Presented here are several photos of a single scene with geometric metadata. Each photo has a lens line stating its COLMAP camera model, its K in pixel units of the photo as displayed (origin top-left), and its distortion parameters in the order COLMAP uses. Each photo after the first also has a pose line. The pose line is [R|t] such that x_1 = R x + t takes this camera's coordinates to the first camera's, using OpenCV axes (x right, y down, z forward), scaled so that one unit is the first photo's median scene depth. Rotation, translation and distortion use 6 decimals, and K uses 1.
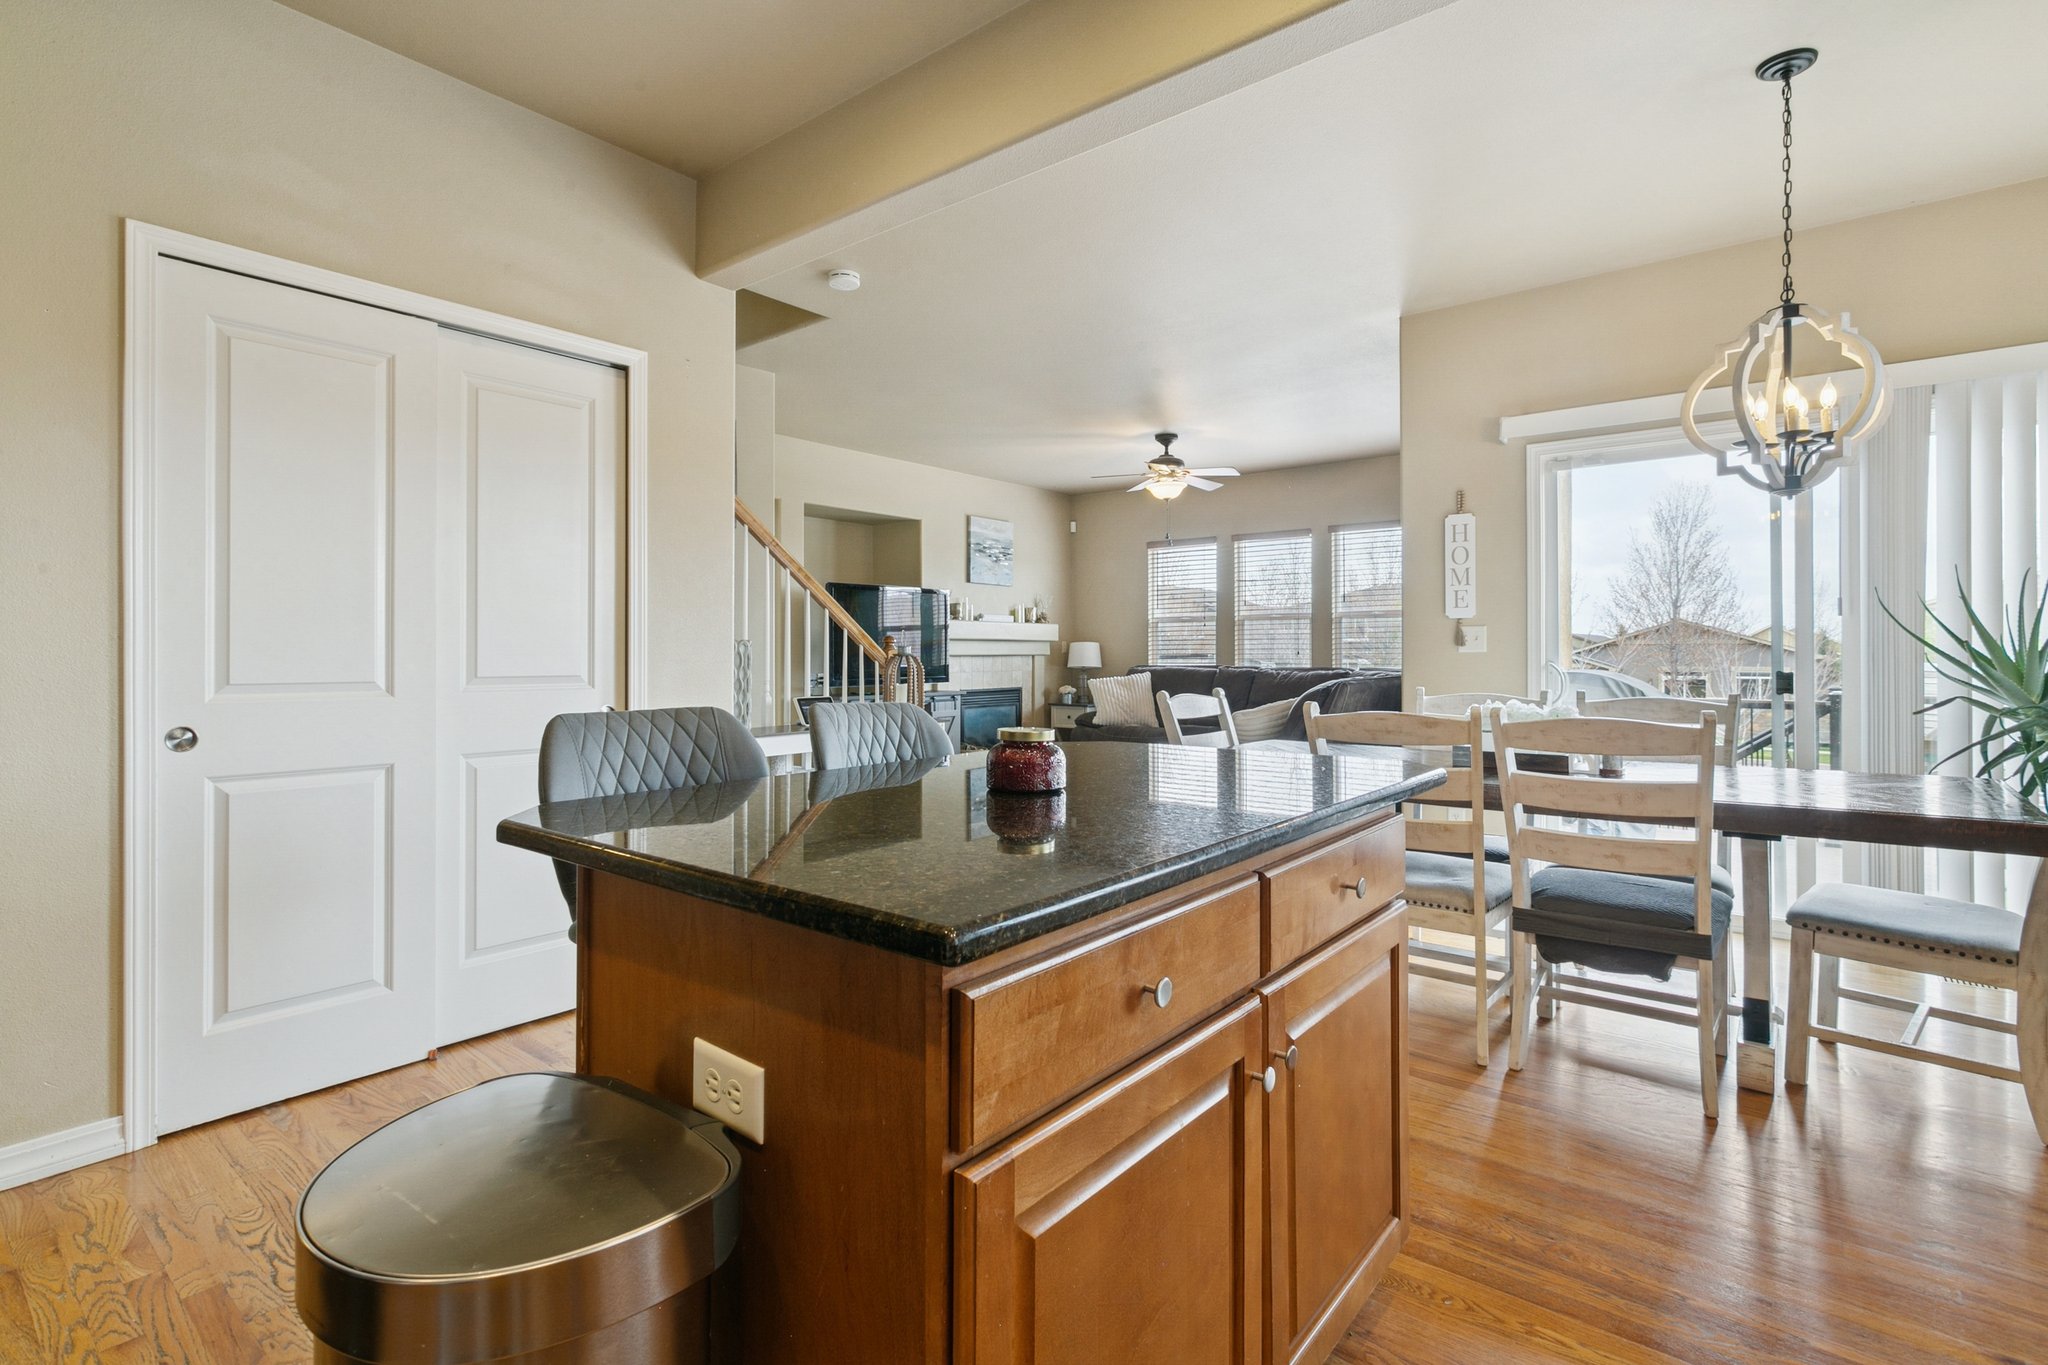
lens RADIAL K [[972.1, 0, 1037.6], [0, 972.1, 651.8], [0, 0, 1]] dist [0.003219, 0.001388]
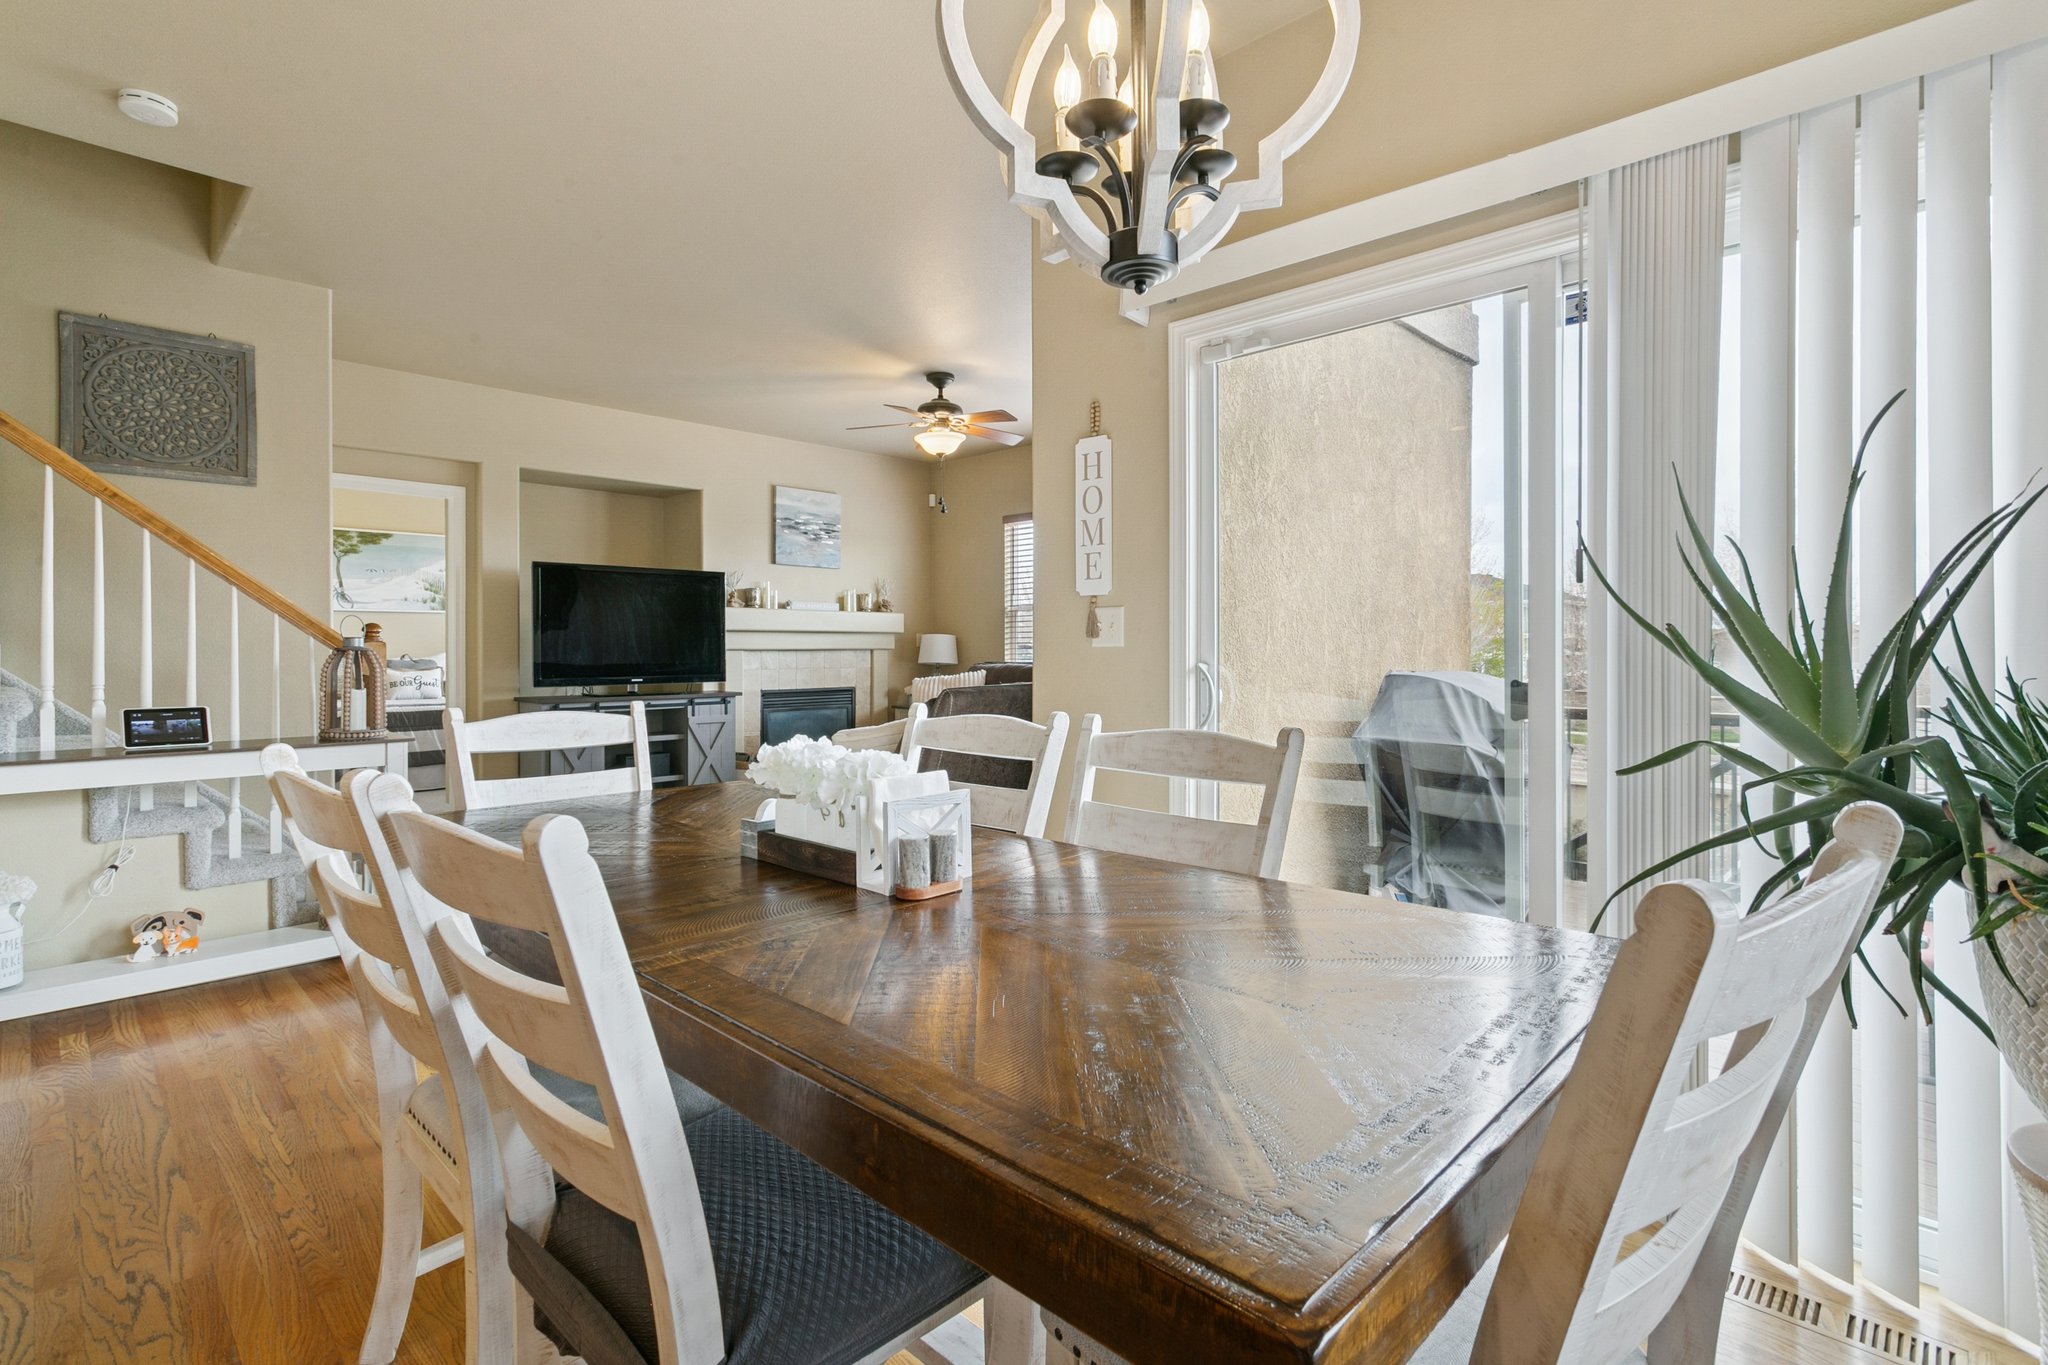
lens RADIAL K [[972.1, 0, 1029.7], [0, 972.1, 652.6], [0, 0, 1]] dist [0.003219, 0.001388]
pose [[0.996033, 0.000020, -0.088982, 0.227766], [0.000708, 0.999966, 0.008157, -0.000542], [0.088979, -0.008188, 0.996000, 0.171370]]
